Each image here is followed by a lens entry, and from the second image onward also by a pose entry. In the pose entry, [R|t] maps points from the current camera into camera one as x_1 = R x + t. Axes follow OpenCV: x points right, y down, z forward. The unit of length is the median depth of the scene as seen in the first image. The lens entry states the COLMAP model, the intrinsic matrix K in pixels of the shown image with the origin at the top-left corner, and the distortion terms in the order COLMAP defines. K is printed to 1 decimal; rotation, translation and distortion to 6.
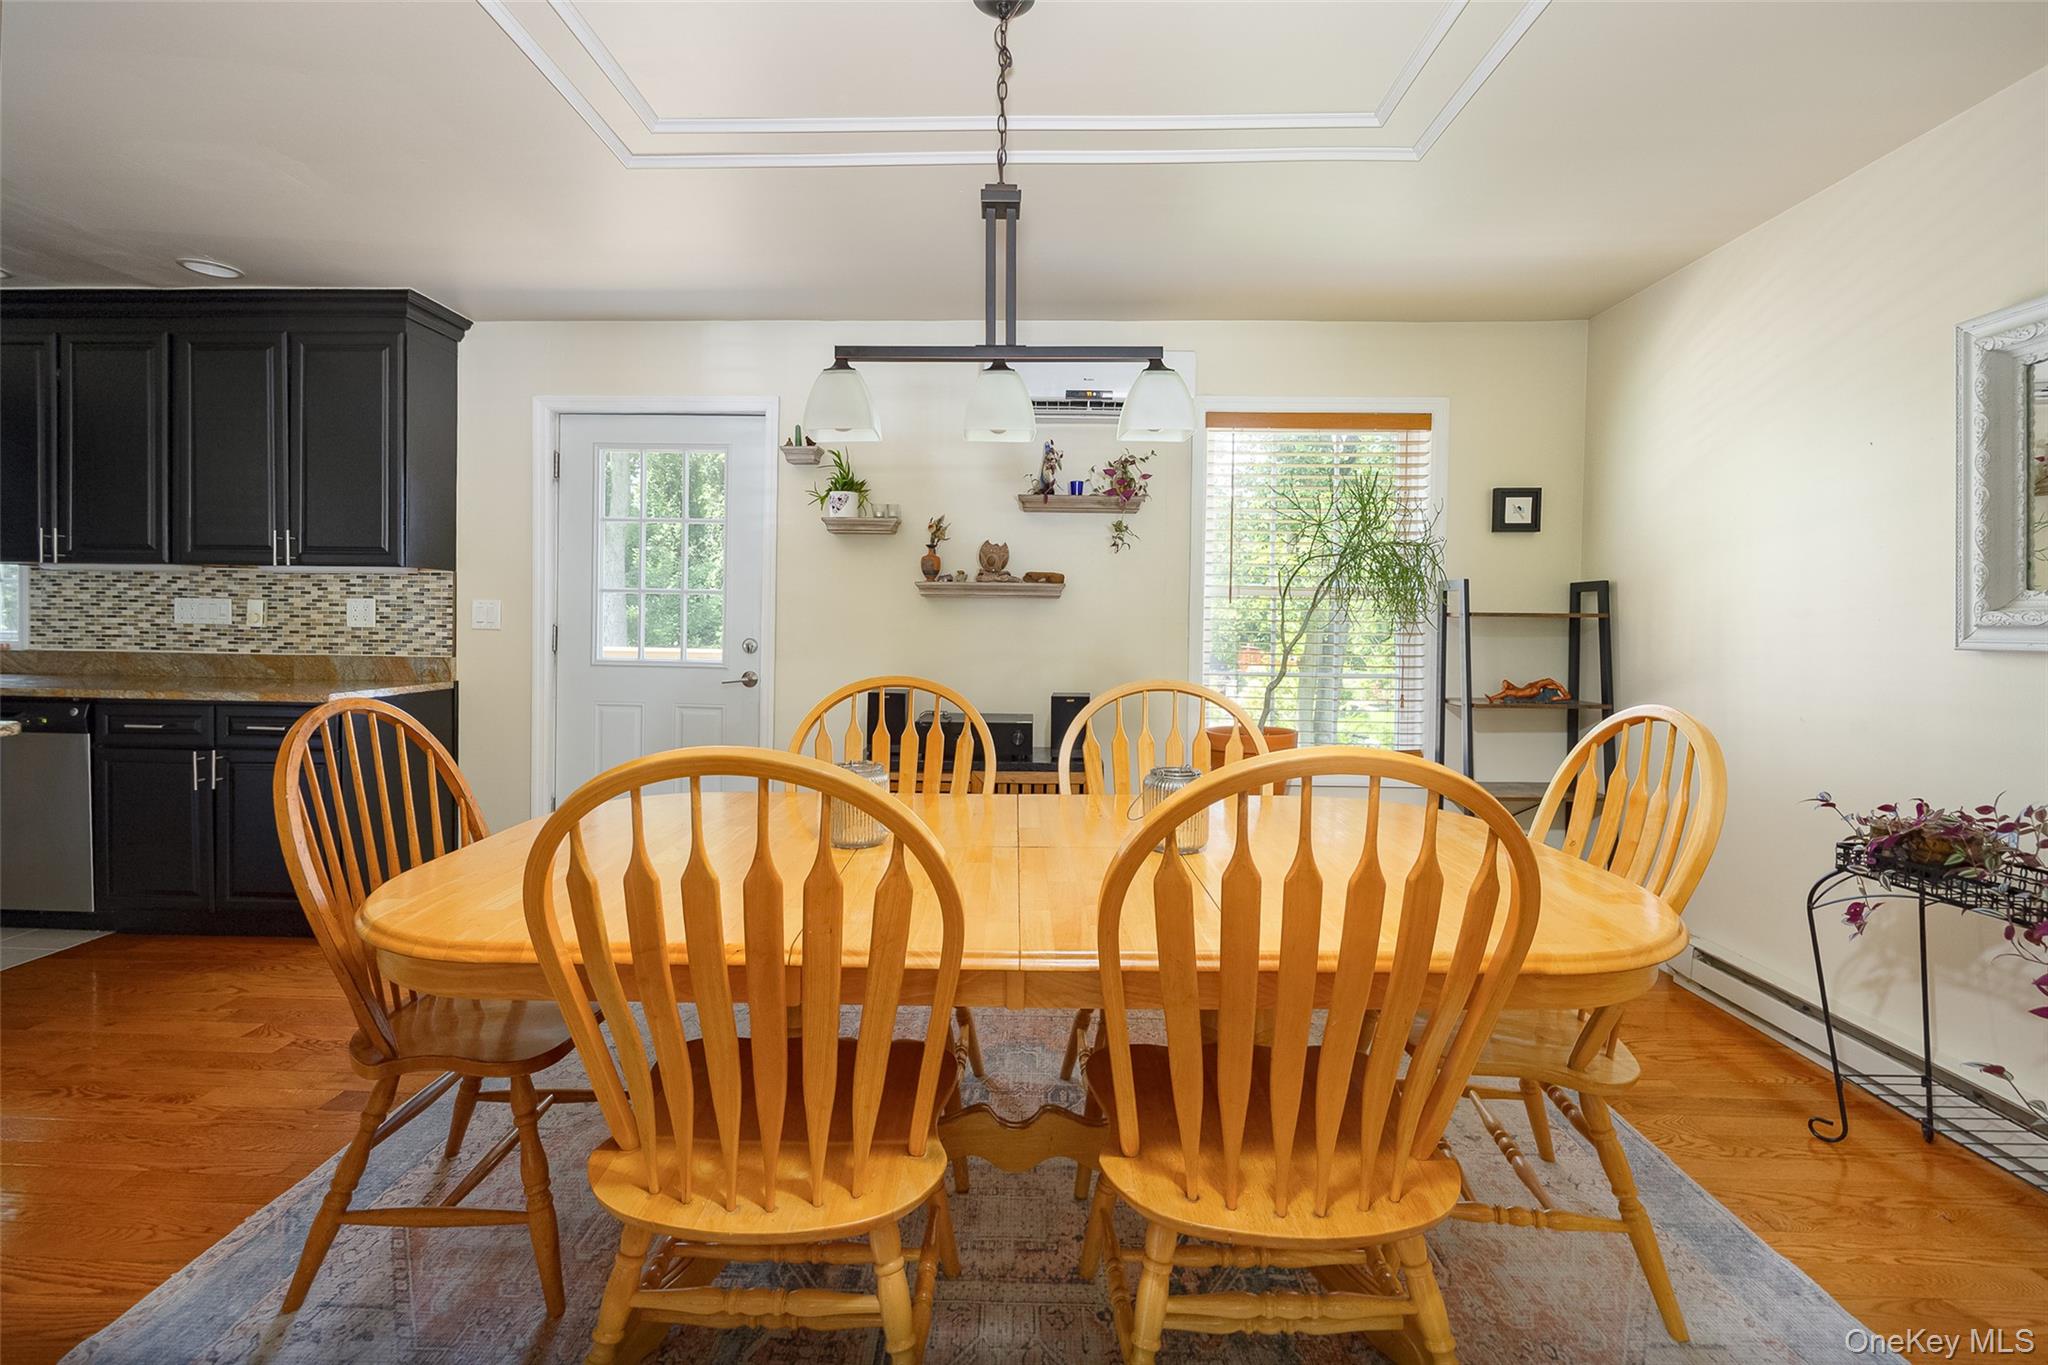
lens RADIAL K [[881.1, 0, 1001.2], [0, 881.1, 639.8], [0, 0, 1]] dist [0.000154, 0.000207]
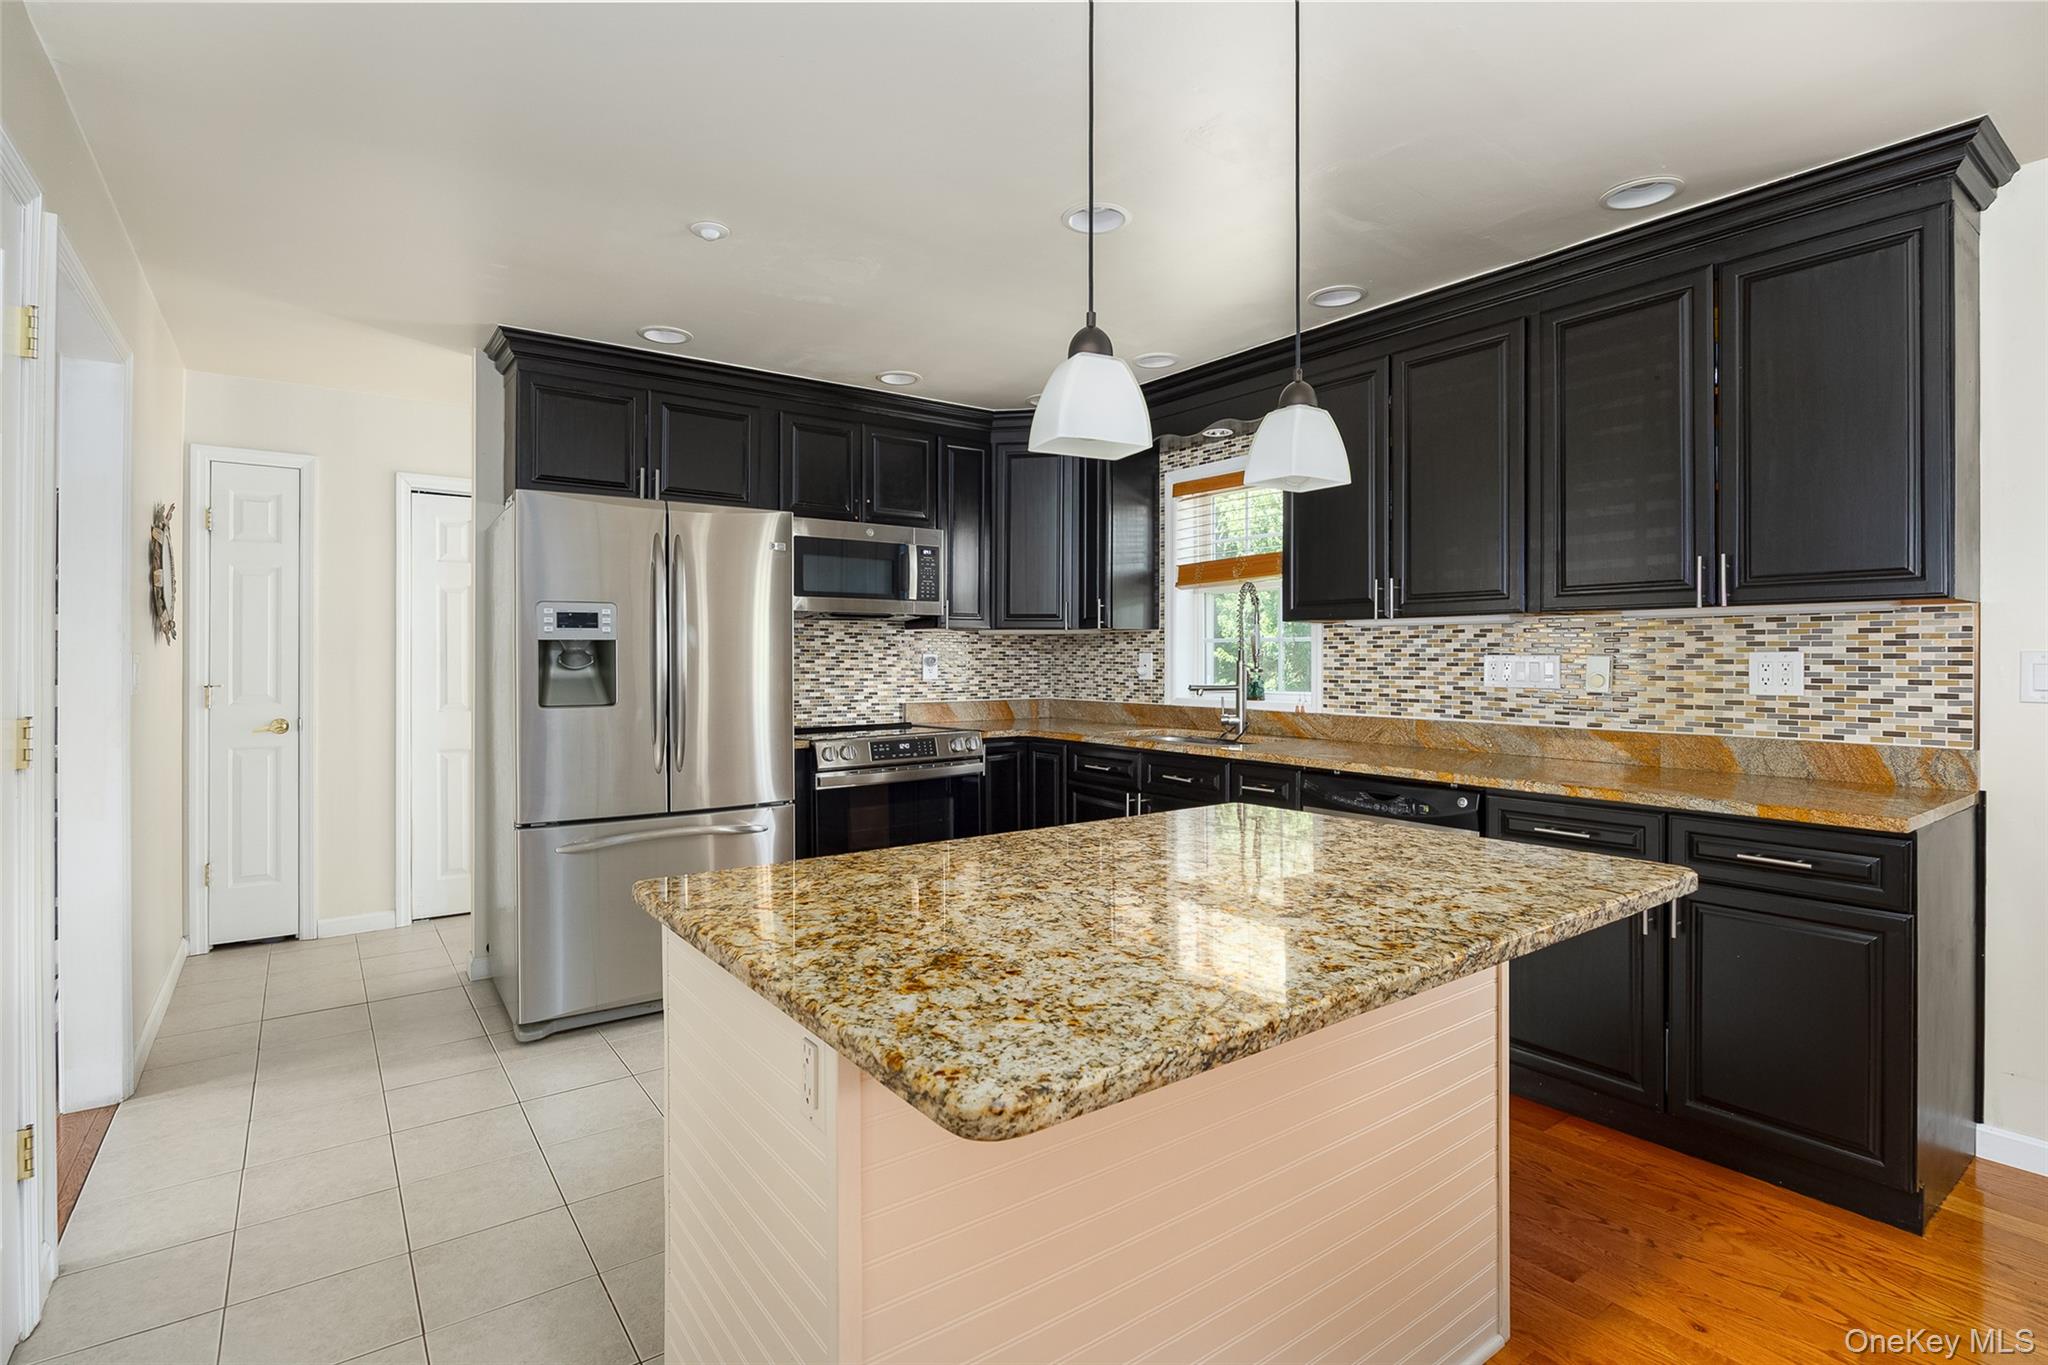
lens RADIAL K [[989.2, 0, 975.9], [0, 989.2, 658.1], [0, 0, 1]] dist [-0.006482, -0.000388]
pose [[0.606386, -0.013520, -0.795055, -0.503786], [-0.001799, 0.999830, -0.018374, -0.027704], [0.795168, 0.012572, 0.606258, 0.081468]]
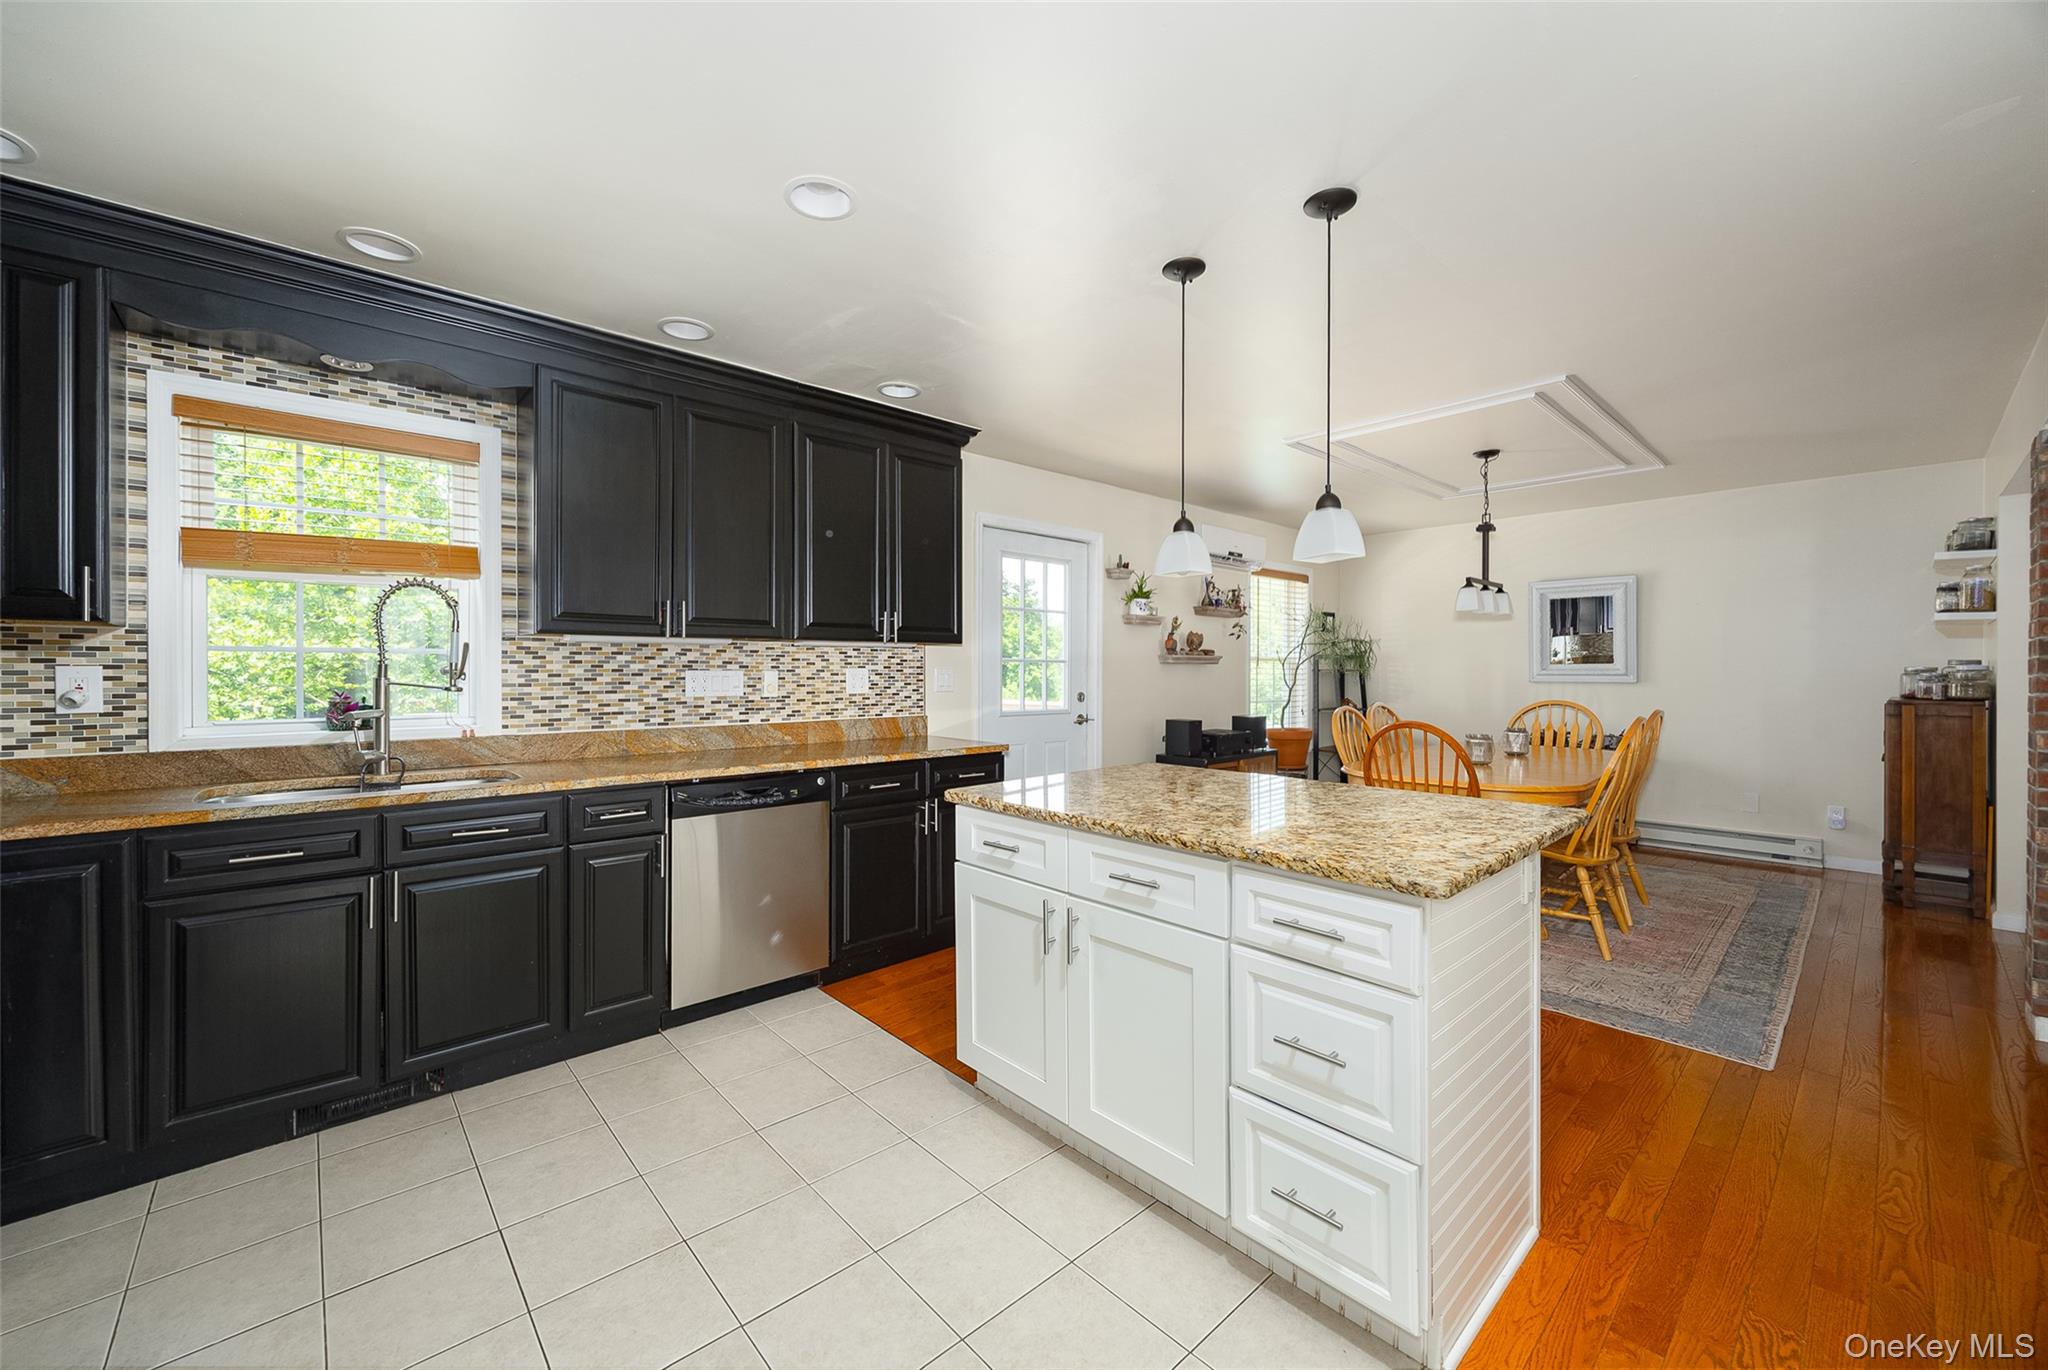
lens RADIAL K [[796.3, 0, 1021.5], [0, 796.3, 680.4], [0, 0, 1]] dist [-0.001383, 0.000007]
pose [[0.704285, -0.025248, 0.709468, -1.306846], [0.022757, 0.999657, 0.012985, -0.040079], [-0.709552, 0.007000, 0.704618, 0.121980]]
